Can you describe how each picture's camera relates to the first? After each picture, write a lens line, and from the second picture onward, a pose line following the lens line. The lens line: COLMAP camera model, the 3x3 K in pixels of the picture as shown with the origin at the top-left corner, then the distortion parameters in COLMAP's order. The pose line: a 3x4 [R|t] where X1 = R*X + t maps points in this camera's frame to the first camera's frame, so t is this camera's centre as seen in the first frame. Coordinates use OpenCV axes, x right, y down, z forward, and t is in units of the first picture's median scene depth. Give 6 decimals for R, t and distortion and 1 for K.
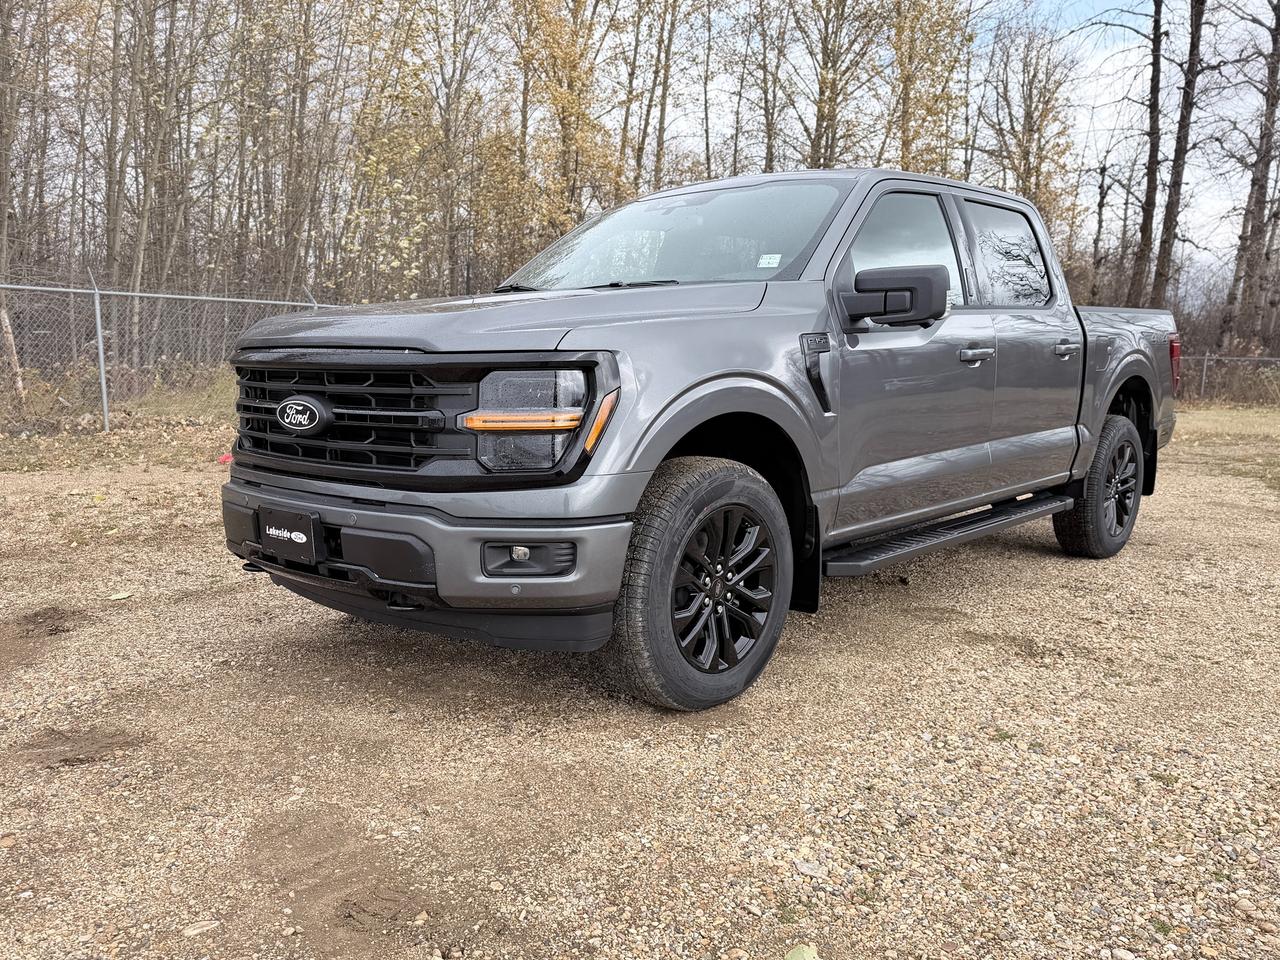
lens RADIAL K [[903.8, 0, 640.0], [0, 903.8, 480.0], [0, 0, 1]] dist [0.136155, -0.000120]
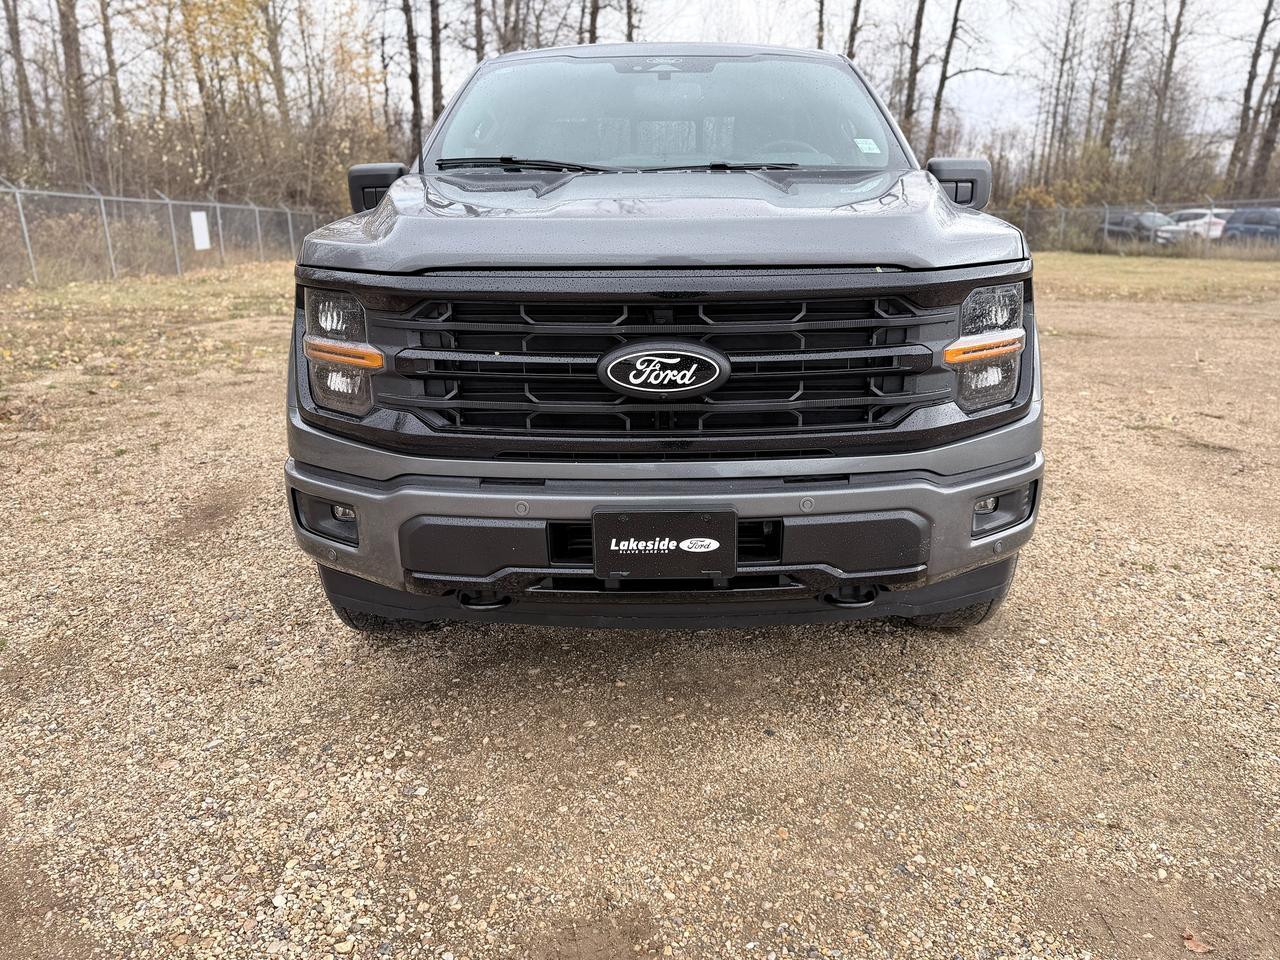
lens RADIAL K [[876.5, 0, 640.2], [0, 876.5, 446.8], [0, 0, 1]] dist [0.179553, -0.000014]
pose [[0.744551, -0.169410, 0.645712, -0.828475], [0.092848, 0.984142, 0.151142, -0.117510], [-0.661077, -0.052580, 0.748474, 0.534742]]
